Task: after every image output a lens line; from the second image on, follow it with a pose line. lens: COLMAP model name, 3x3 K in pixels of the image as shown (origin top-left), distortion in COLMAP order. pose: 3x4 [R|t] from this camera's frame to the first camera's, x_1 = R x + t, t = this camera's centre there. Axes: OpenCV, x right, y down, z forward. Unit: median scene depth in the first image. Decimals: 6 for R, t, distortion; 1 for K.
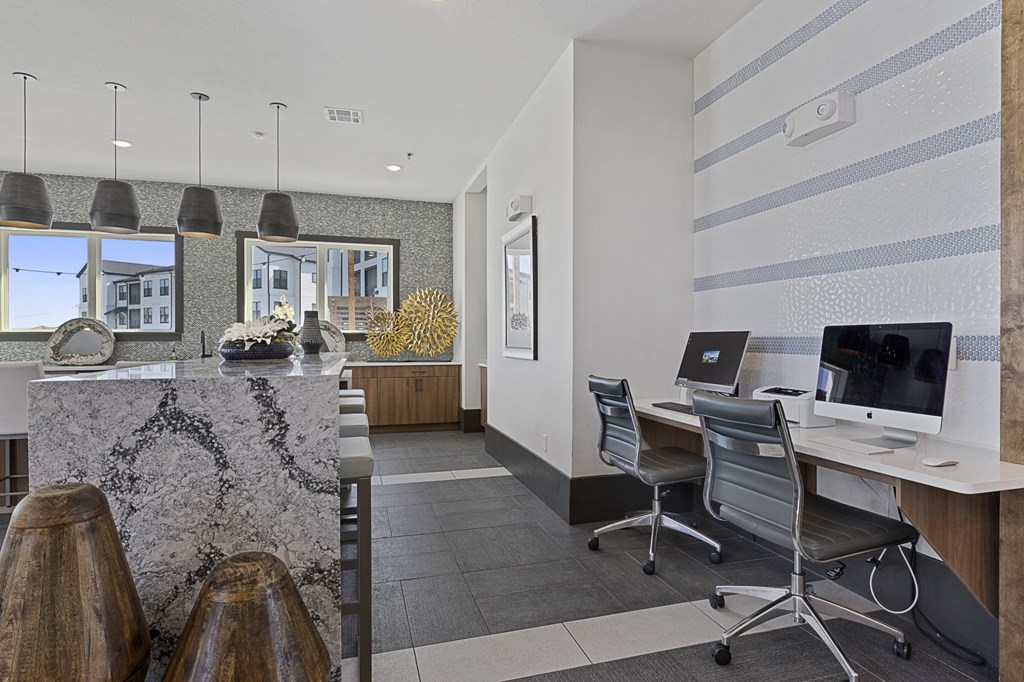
lens RADIAL K [[553.0, 0, 515.3], [0, 553.0, 338.8], [0, 0, 1]] dist [-0.000755, 0.000793]
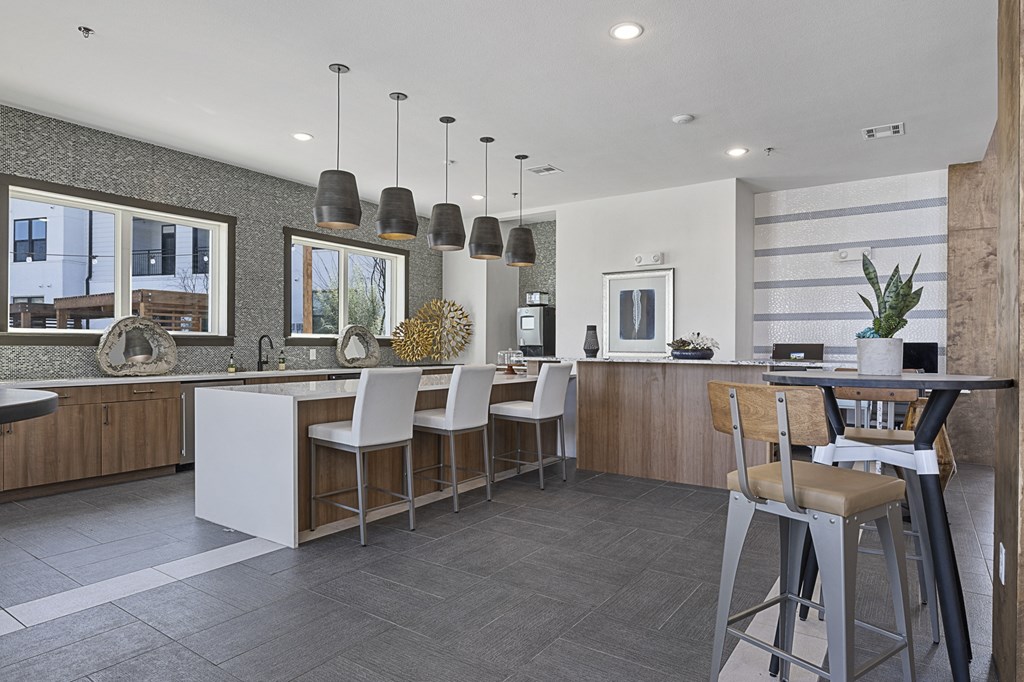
lens RADIAL K [[599.4, 0, 511.6], [0, 599.4, 344.7], [0, 0, 1]] dist [-0.005001, -0.000798]
pose [[0.771534, 0.005050, 0.636168, -1.706491], [-0.006671, 0.999978, 0.000153, -0.001599], [-0.636153, -0.004361, 0.771551, -0.025047]]
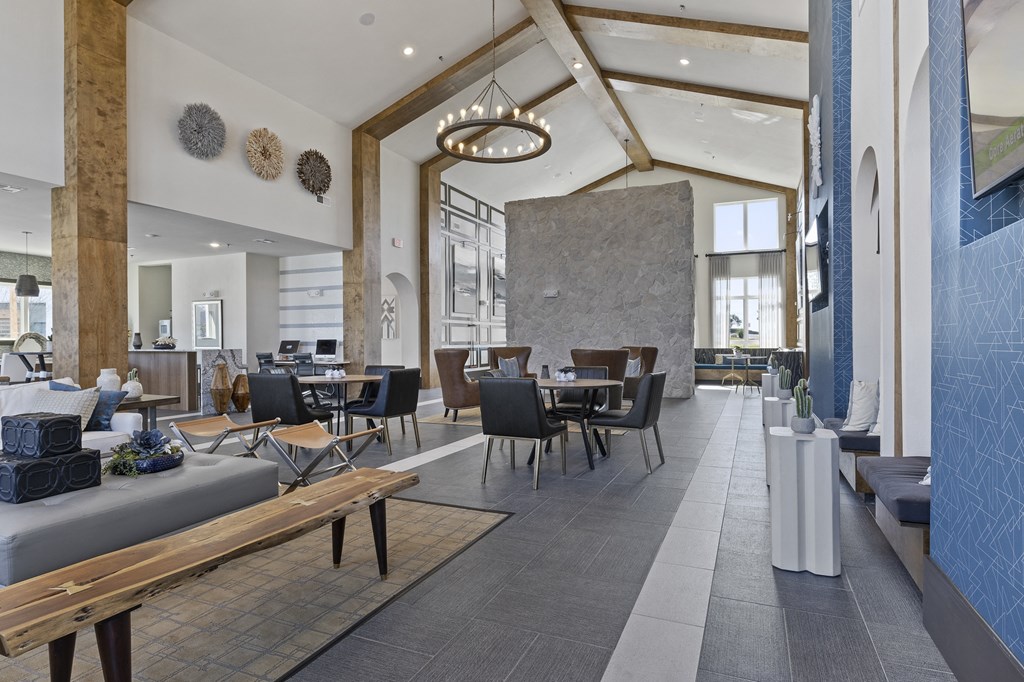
lens RADIAL K [[534.6, 0, 514.0], [0, 534.6, 341.6], [0, 0, 1]] dist [0.001691, 0.000076]
pose [[0.645900, -0.006462, 0.763394, -1.335880], [0.005120, 0.999978, 0.004133, -0.010516], [-0.763405, 0.001240, 0.645919, -2.346228]]
